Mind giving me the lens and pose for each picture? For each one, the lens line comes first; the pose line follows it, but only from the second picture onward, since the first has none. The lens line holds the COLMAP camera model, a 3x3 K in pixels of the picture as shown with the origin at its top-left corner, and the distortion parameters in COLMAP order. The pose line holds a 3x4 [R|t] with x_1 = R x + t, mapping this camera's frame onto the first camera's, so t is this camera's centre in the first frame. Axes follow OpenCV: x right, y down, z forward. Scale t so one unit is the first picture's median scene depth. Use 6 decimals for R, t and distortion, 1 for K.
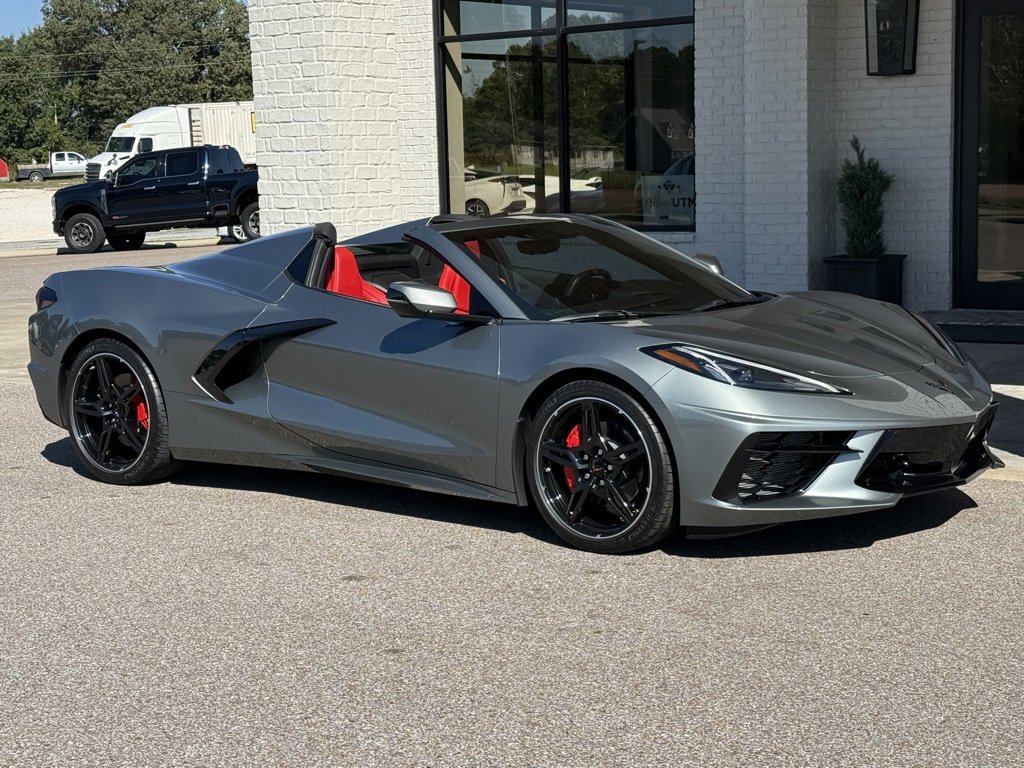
lens RADIAL K [[1794.9, 0, 514.2], [0, 1794.9, 380.7], [0, 0, 1]] dist [0.151661, -0.170219]
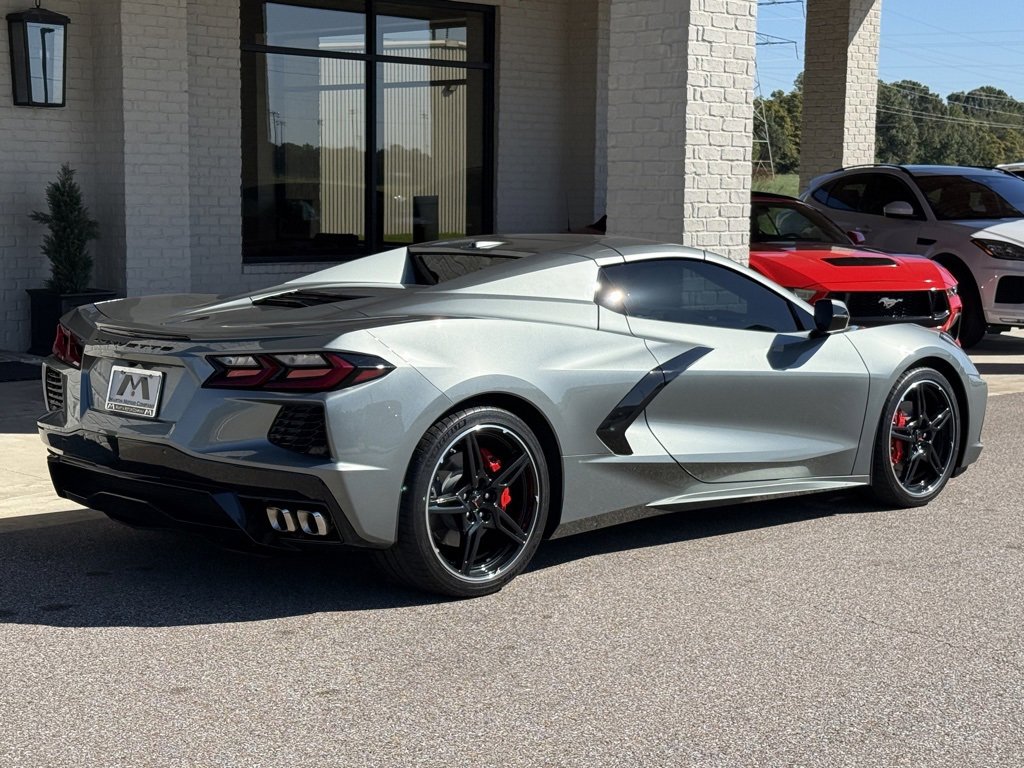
lens RADIAL K [[1794.9, 0, 514.2], [0, 1794.9, 380.7], [0, 0, 1]] dist [0.151661, -0.170219]
pose [[0.116862, -0.078888, 0.990010, -0.543317], [0.109567, 0.991779, 0.066095, -0.046153], [-0.987086, 0.100748, 0.124545, 0.497808]]
